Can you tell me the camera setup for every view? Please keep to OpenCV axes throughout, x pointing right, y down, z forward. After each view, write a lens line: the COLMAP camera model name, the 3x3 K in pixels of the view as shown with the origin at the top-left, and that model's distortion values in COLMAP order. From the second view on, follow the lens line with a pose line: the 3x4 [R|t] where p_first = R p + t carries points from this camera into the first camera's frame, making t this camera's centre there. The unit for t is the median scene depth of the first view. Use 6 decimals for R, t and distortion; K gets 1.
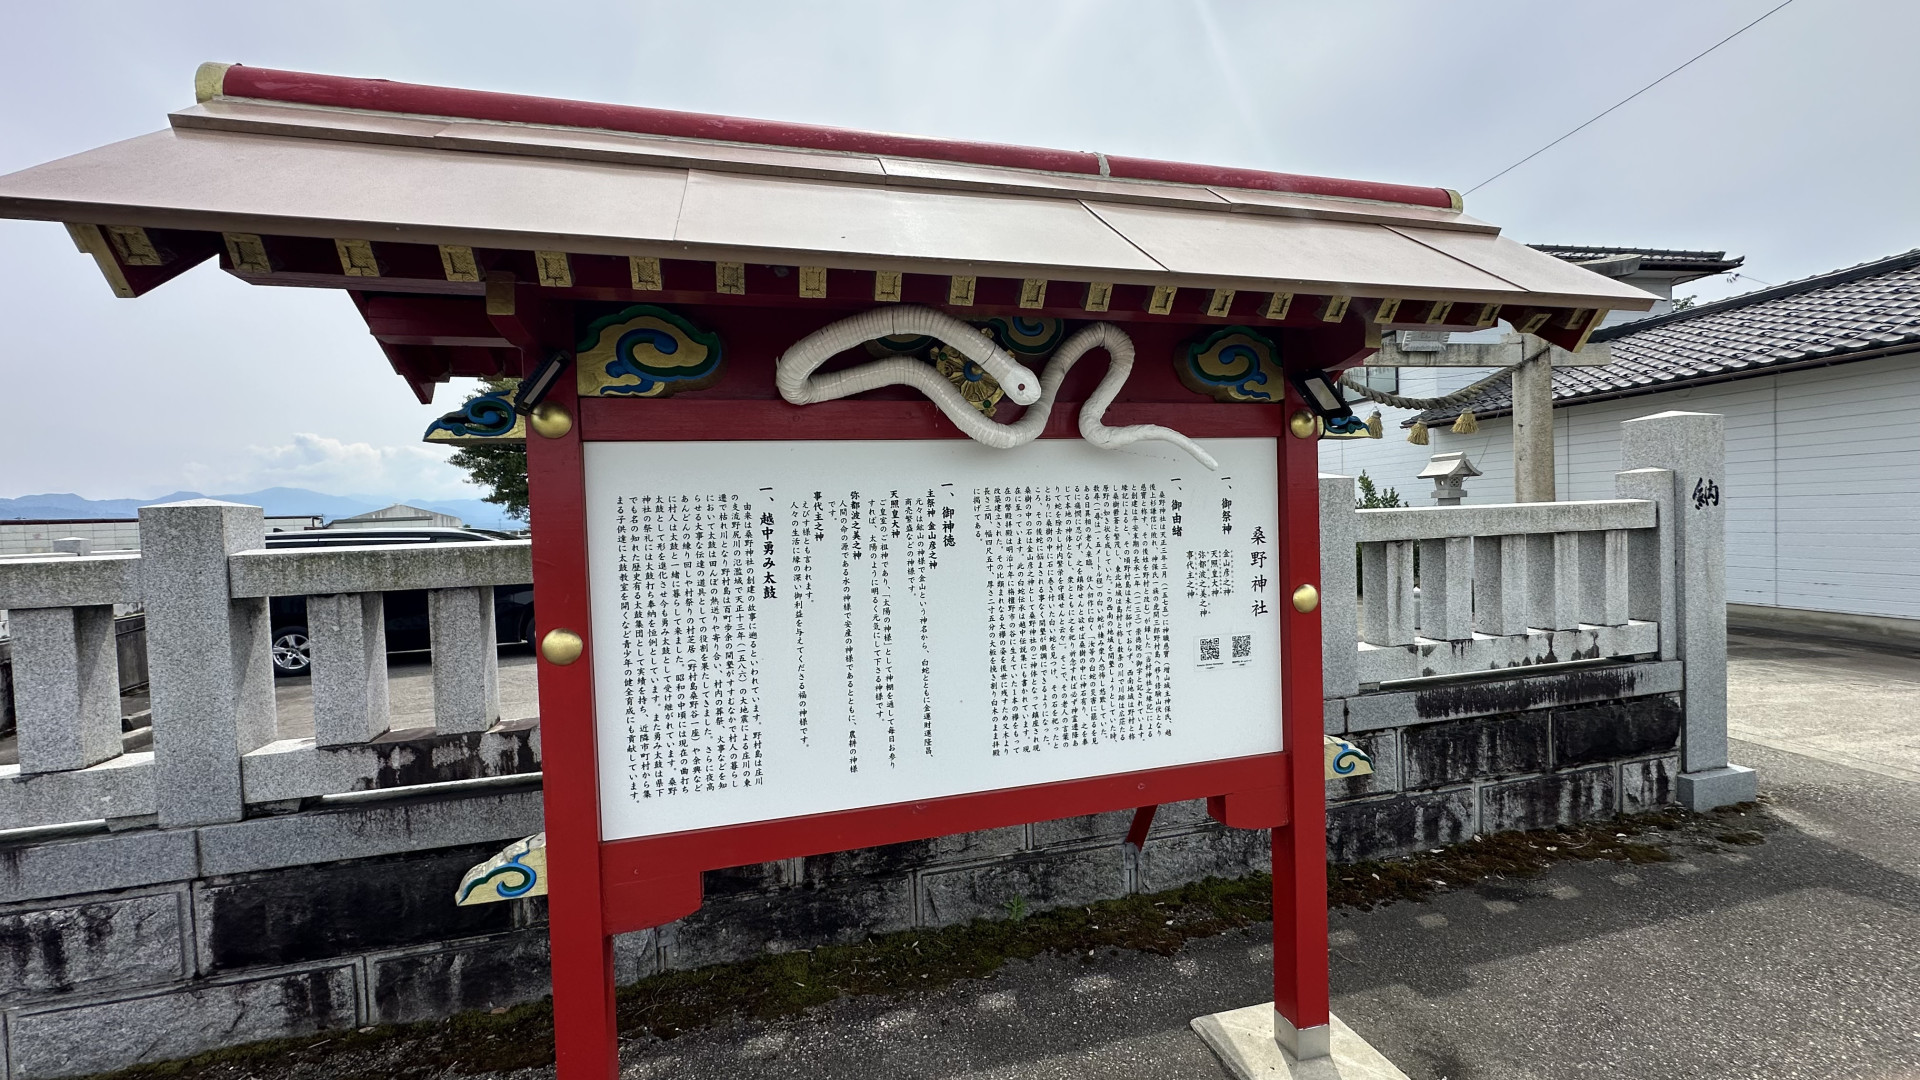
lens RADIAL K [[766.8, 0, 961.4], [0, 766.8, 541.6], [0, 0, 1]] dist [-0.002582, -0.000078]
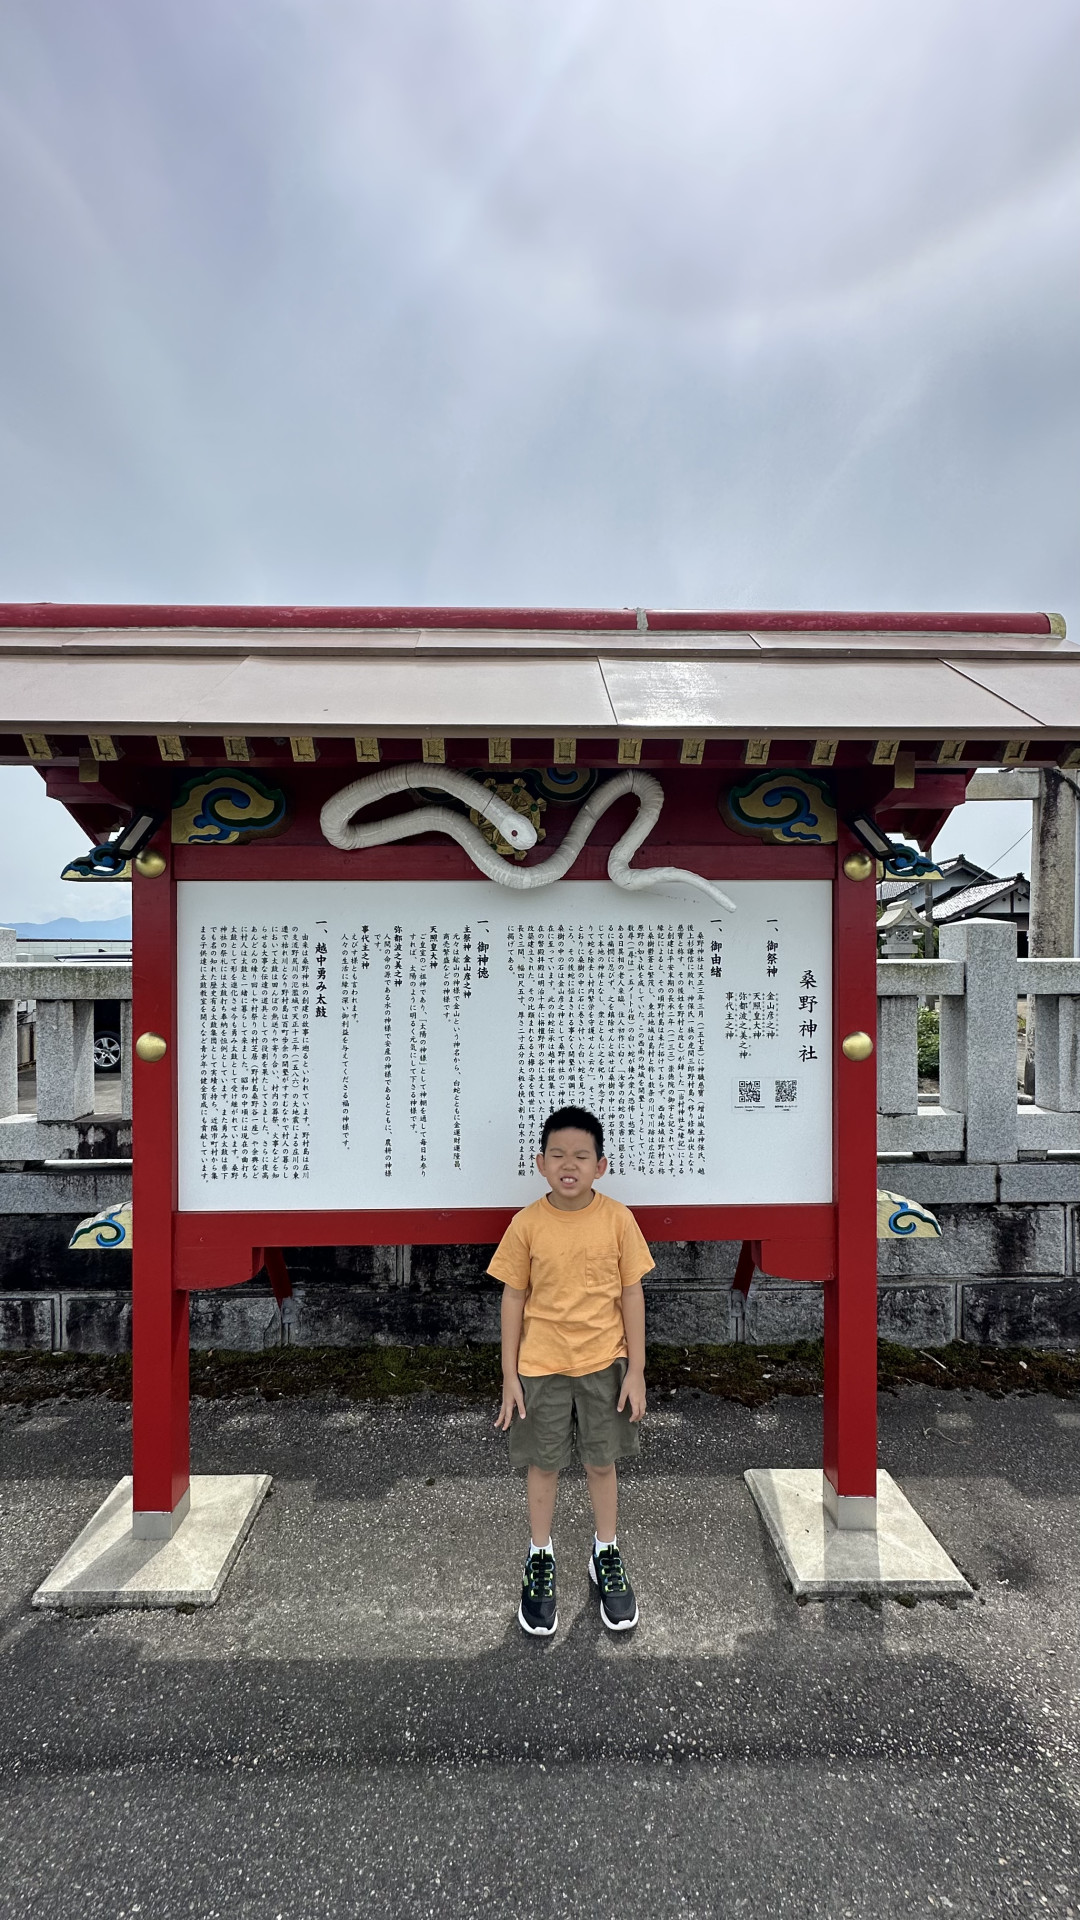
lens RADIAL K [[766.8, 0, 537.3], [0, 766.8, 963.2], [0, 0, 1]] dist [-0.002582, -0.000078]
pose [[0.970521, 0.031391, -0.238963, 0.289024], [-0.036470, 0.999192, -0.016861, 0.000499], [0.238240, 0.025079, 0.970882, -0.037850]]
